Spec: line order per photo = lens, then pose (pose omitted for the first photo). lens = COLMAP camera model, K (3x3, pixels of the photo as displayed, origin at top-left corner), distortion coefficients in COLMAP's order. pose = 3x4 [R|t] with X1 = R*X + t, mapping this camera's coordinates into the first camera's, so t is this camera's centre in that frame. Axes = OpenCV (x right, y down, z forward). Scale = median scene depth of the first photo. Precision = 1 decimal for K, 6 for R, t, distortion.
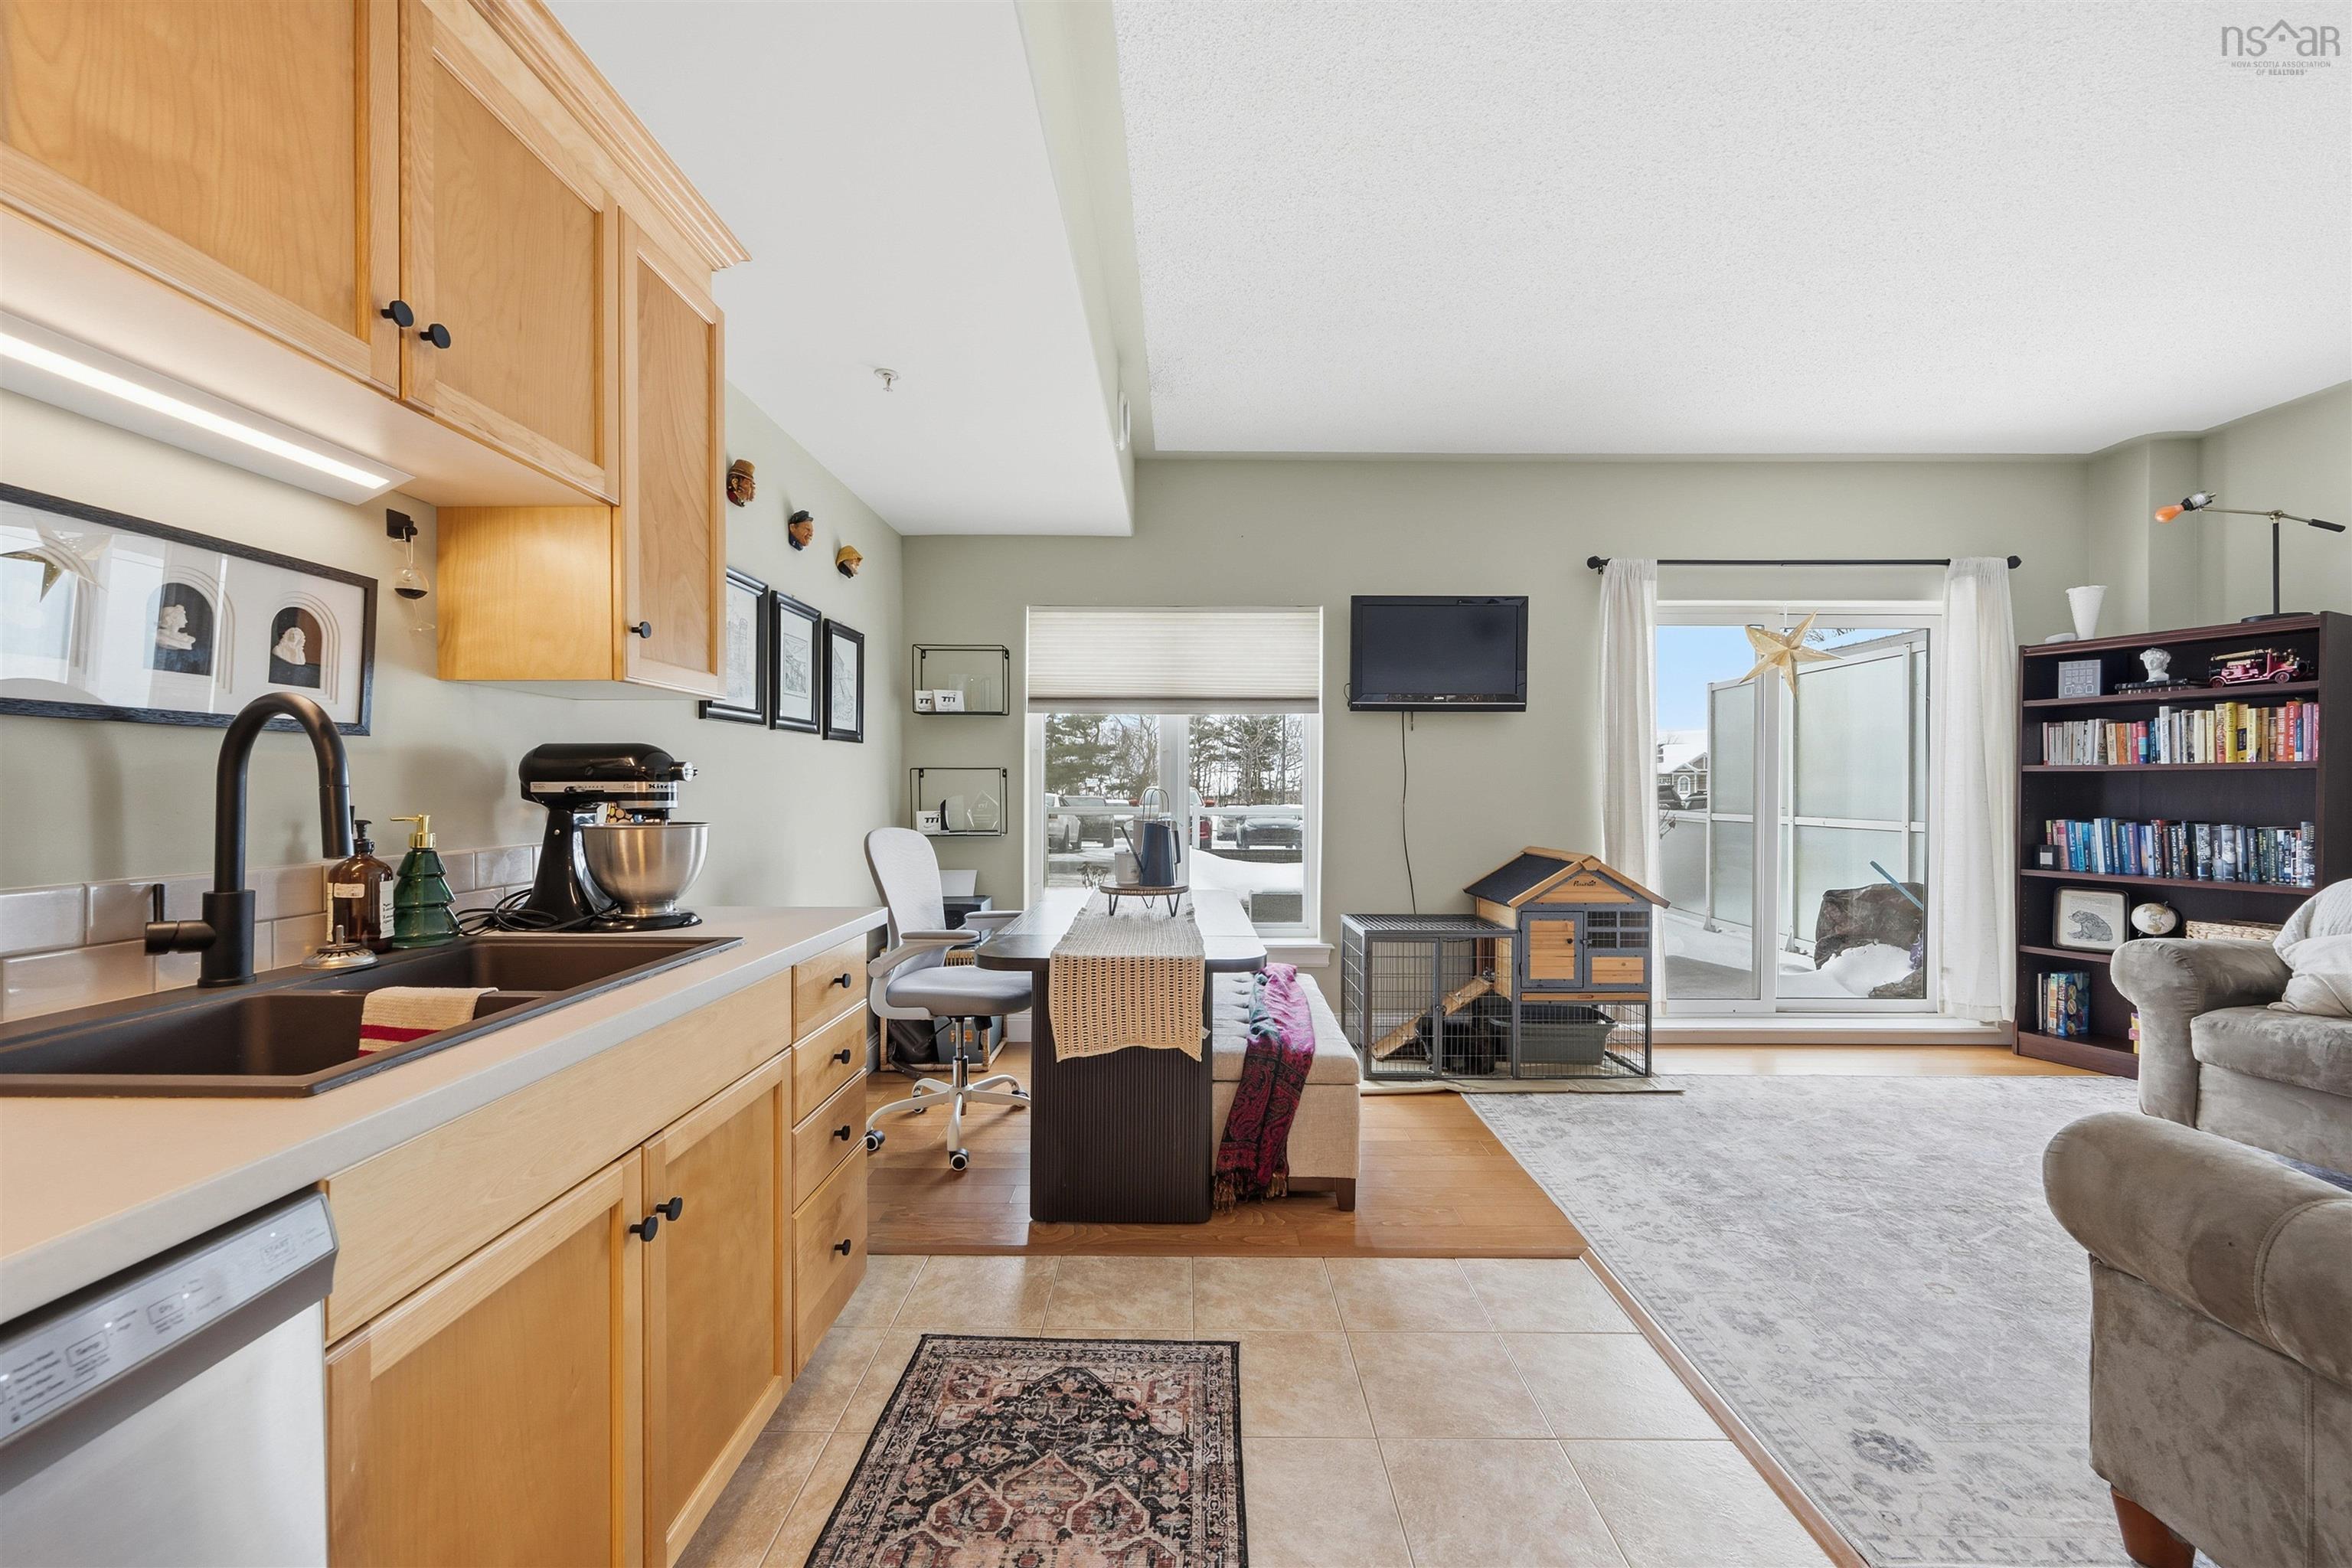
lens RADIAL K [[929.5, 0, 1186.3], [0, 929.5, 794.2], [0, 0, 1]] dist [-0.000524, 0.000146]
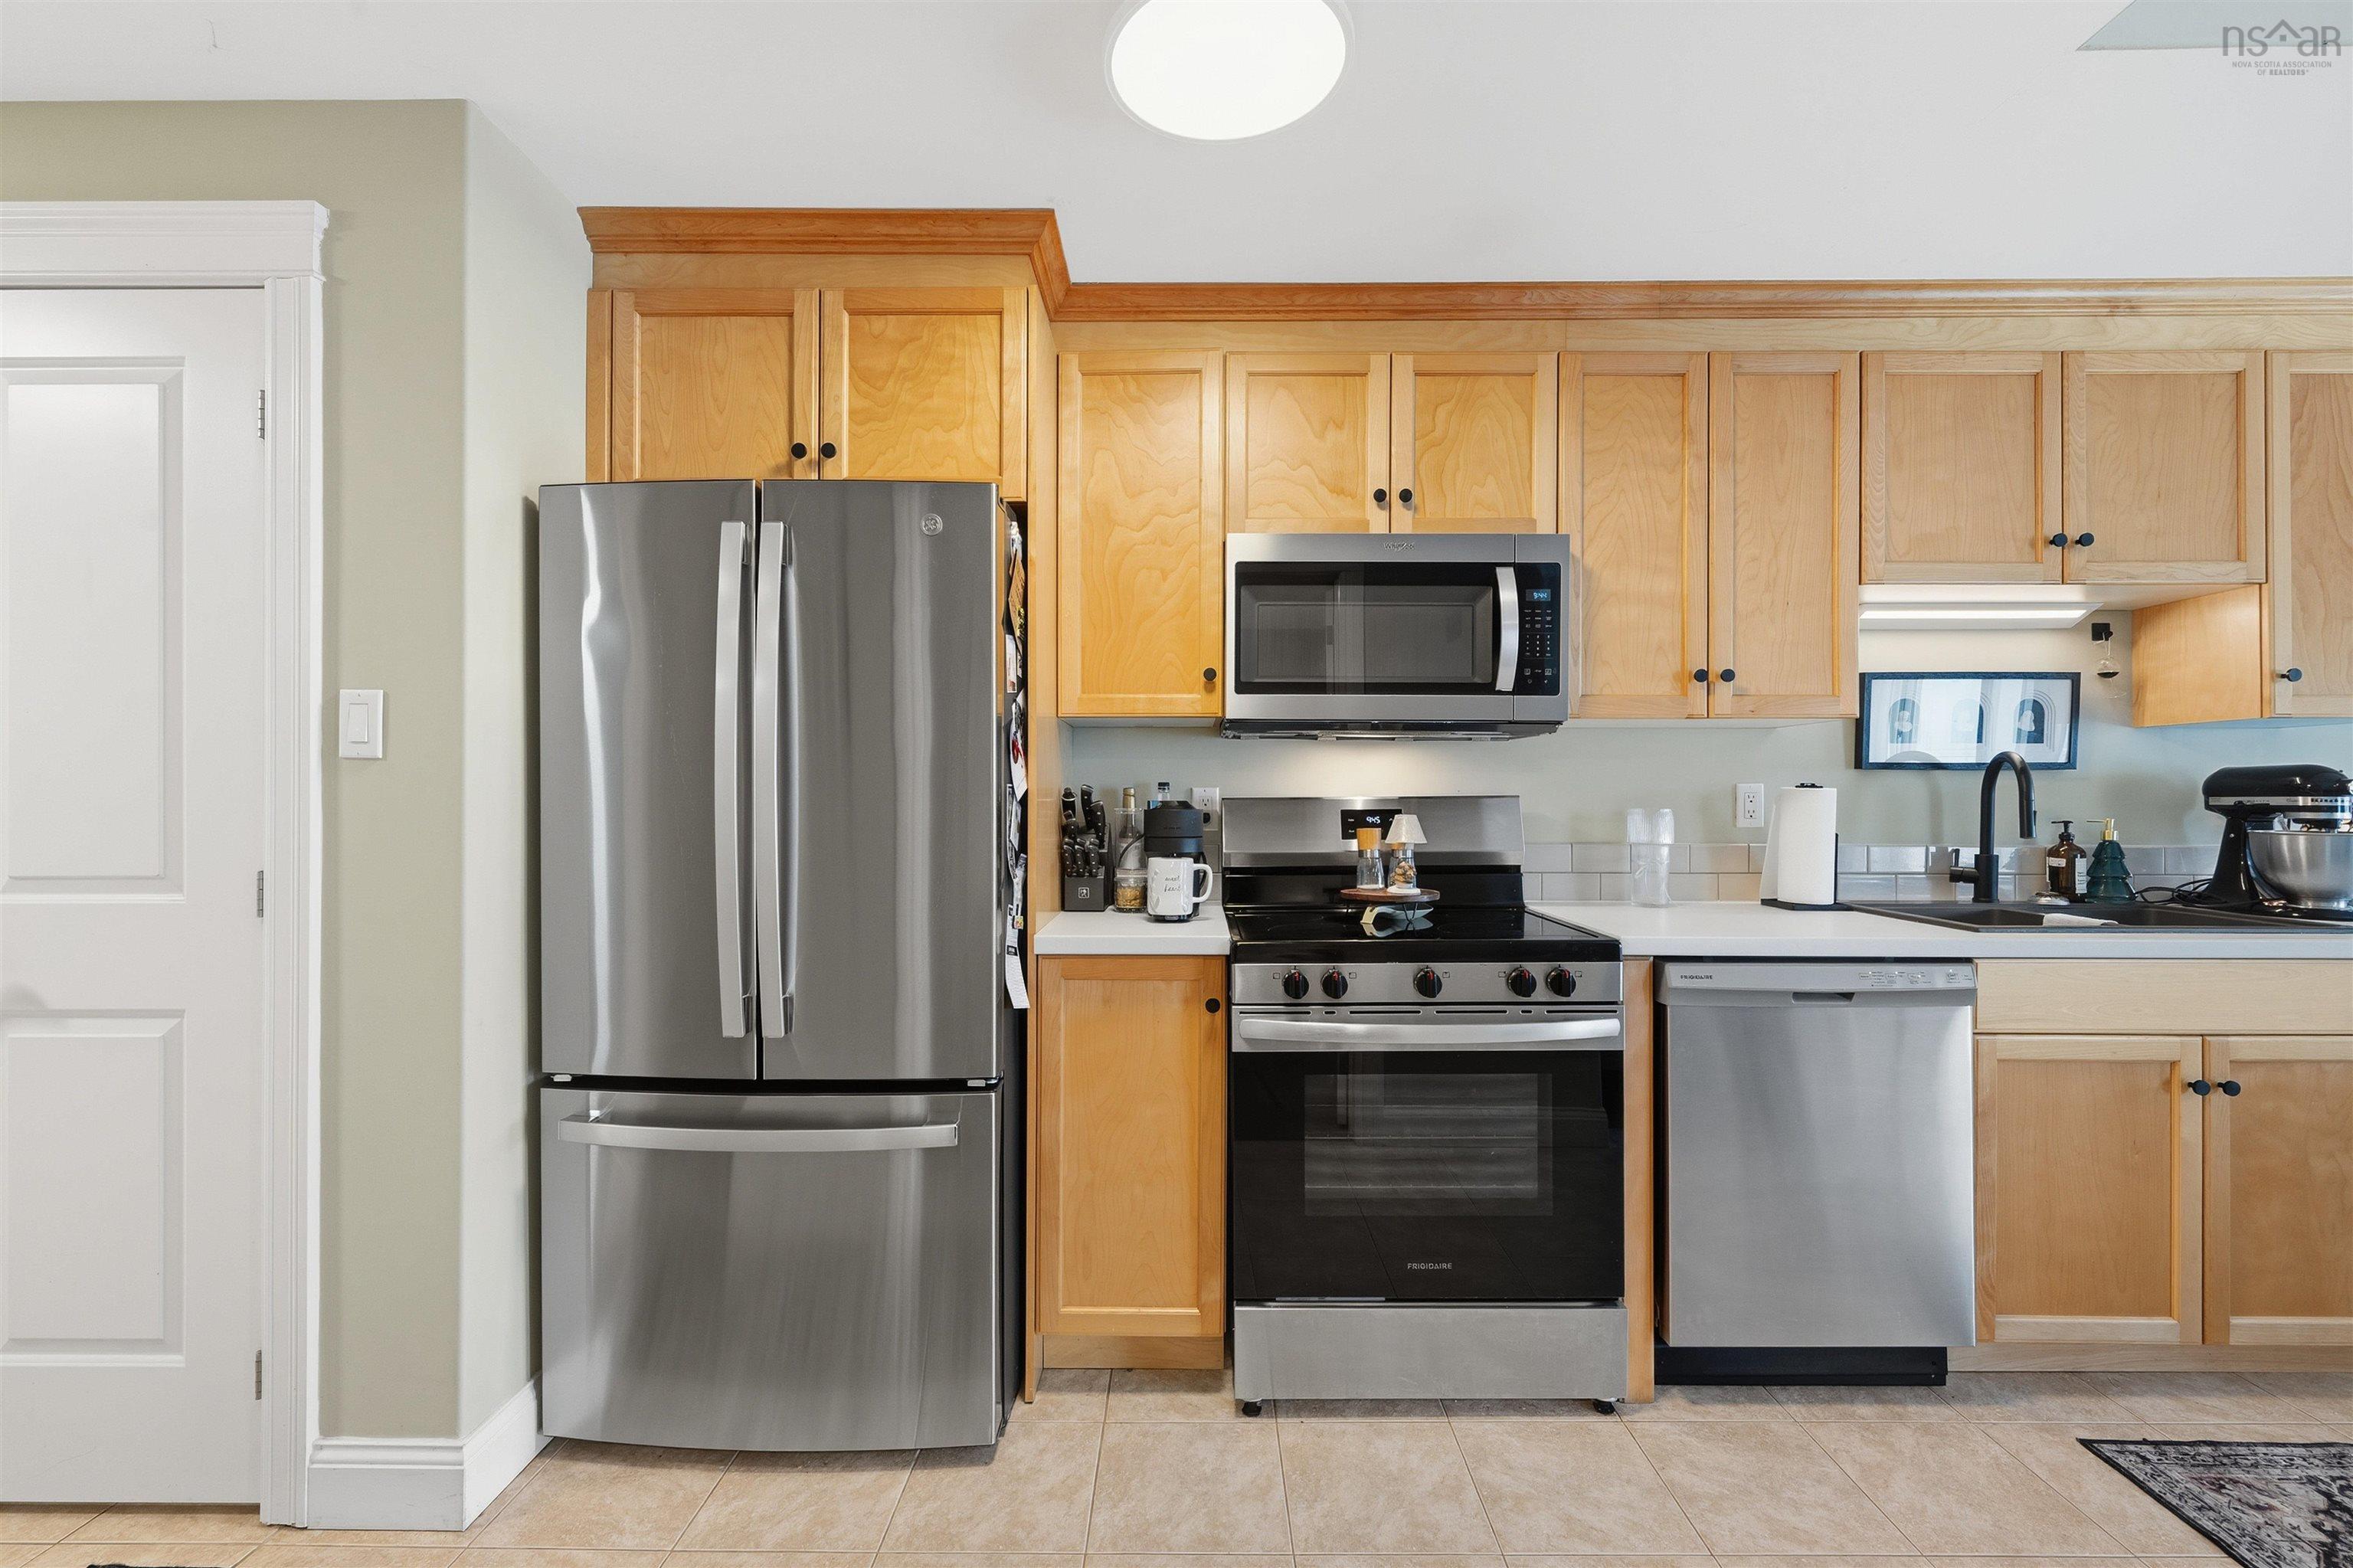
lens RADIAL K [[996.2, 0, 1176.2], [0, 996.2, 795.5], [0, 0, 1]] dist [0.000562, -0.000550]
pose [[-0.013763, -0.005817, -0.999888, 0.682793], [-0.008502, 0.999948, -0.005700, 0.004727], [0.999869, 0.008423, -0.013812, -0.422710]]
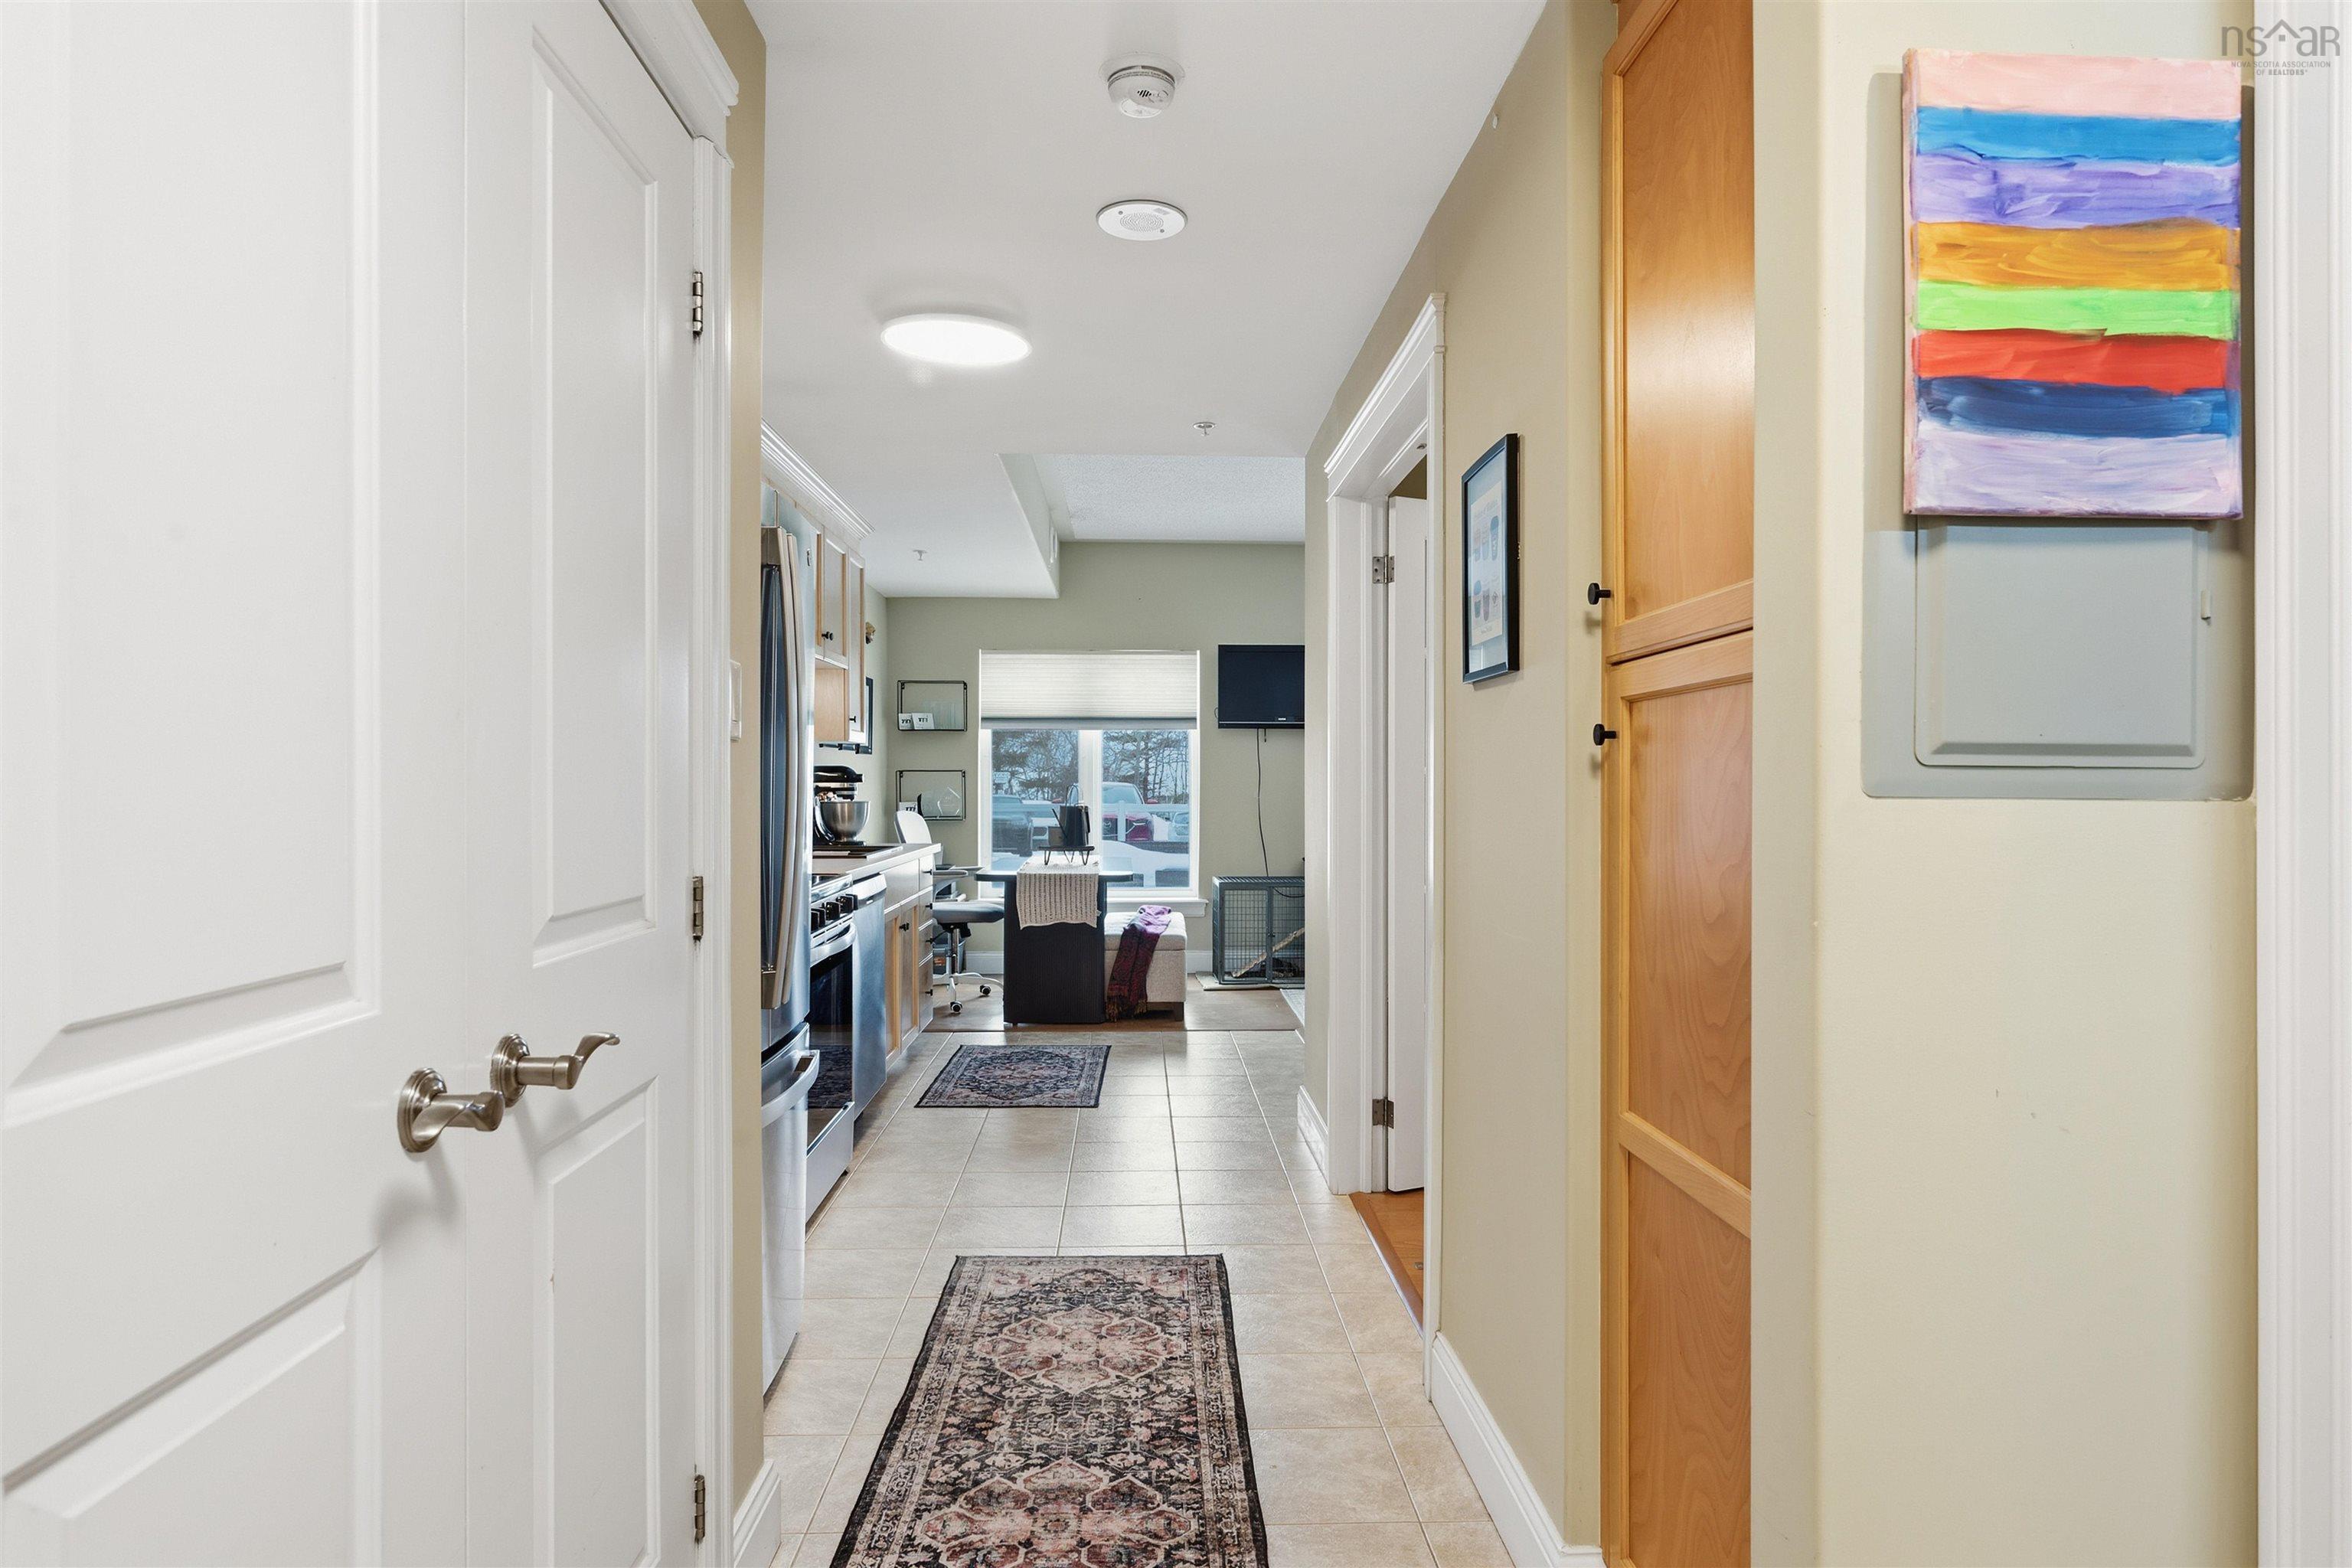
lens RADIAL K [[1347.3, 0, 1188.0], [0, 1347.3, 790.8], [0, 0, 1]] dist [-0.000653, -0.000239]
pose [[0.999225, -0.002112, 0.039318, 0.119395], [0.002185, 0.999996, -0.001804, 0.013322], [-0.039314, 0.001888, 0.999225, -2.201389]]
